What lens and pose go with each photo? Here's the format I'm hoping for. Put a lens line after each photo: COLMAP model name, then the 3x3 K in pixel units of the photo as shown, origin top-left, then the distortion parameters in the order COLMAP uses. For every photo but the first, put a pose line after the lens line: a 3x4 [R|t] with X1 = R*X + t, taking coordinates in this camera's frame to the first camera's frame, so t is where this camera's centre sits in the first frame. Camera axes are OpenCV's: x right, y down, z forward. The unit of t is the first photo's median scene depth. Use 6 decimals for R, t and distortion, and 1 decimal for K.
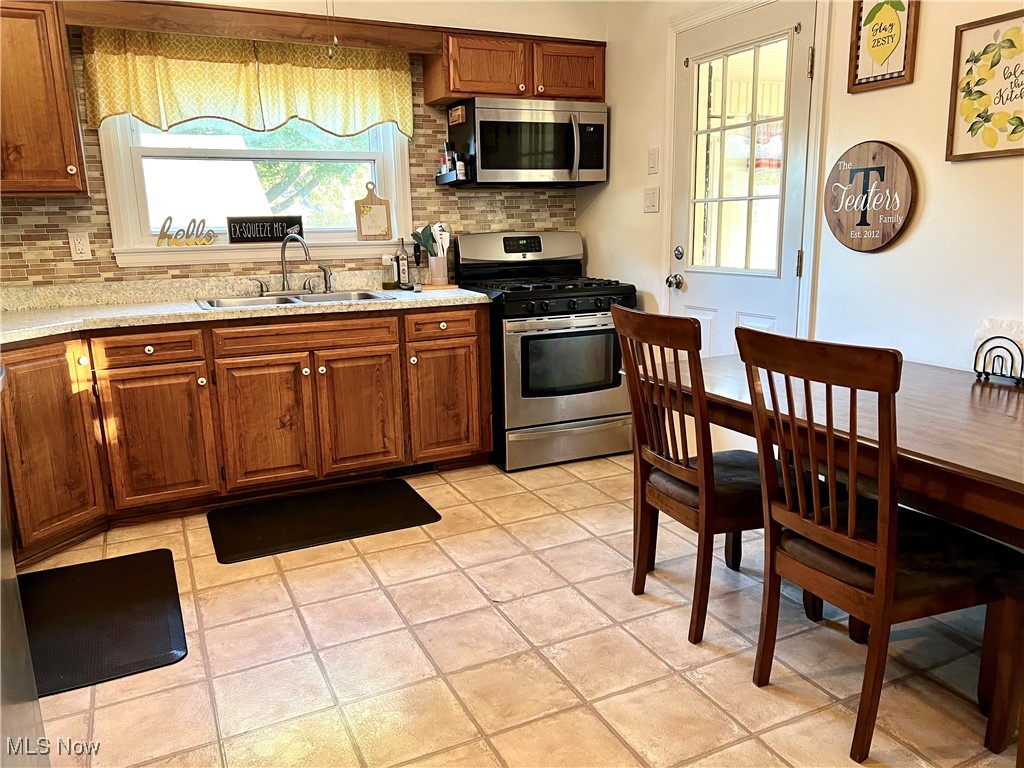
lens RADIAL K [[775.7, 0, 516.5], [0, 775.7, 382.1], [0, 0, 1]] dist [0.070806, -0.087750]
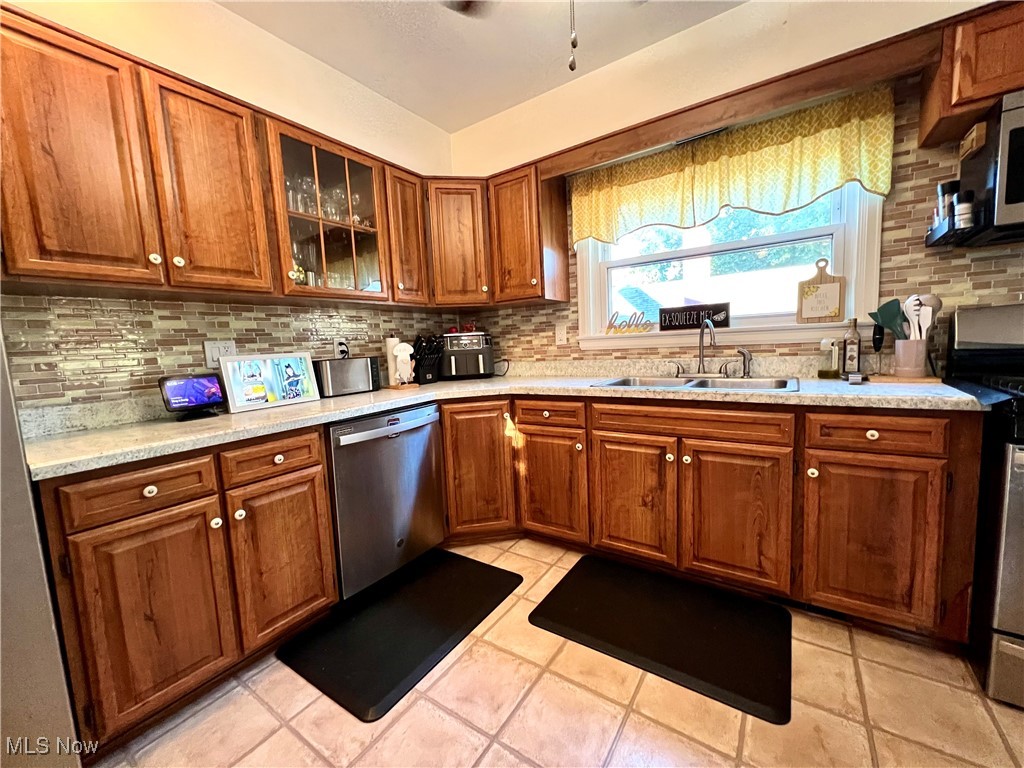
lens RADIAL K [[409.9, 0, 508.9], [0, 409.9, 384.3], [0, 0, 1]] dist [0.000181, 0.000244]
pose [[0.495613, 0.083041, -0.864565, 0.061188], [-0.141534, 0.989835, 0.013939, -0.078182], [0.856934, 0.115457, 0.502328, 0.532835]]
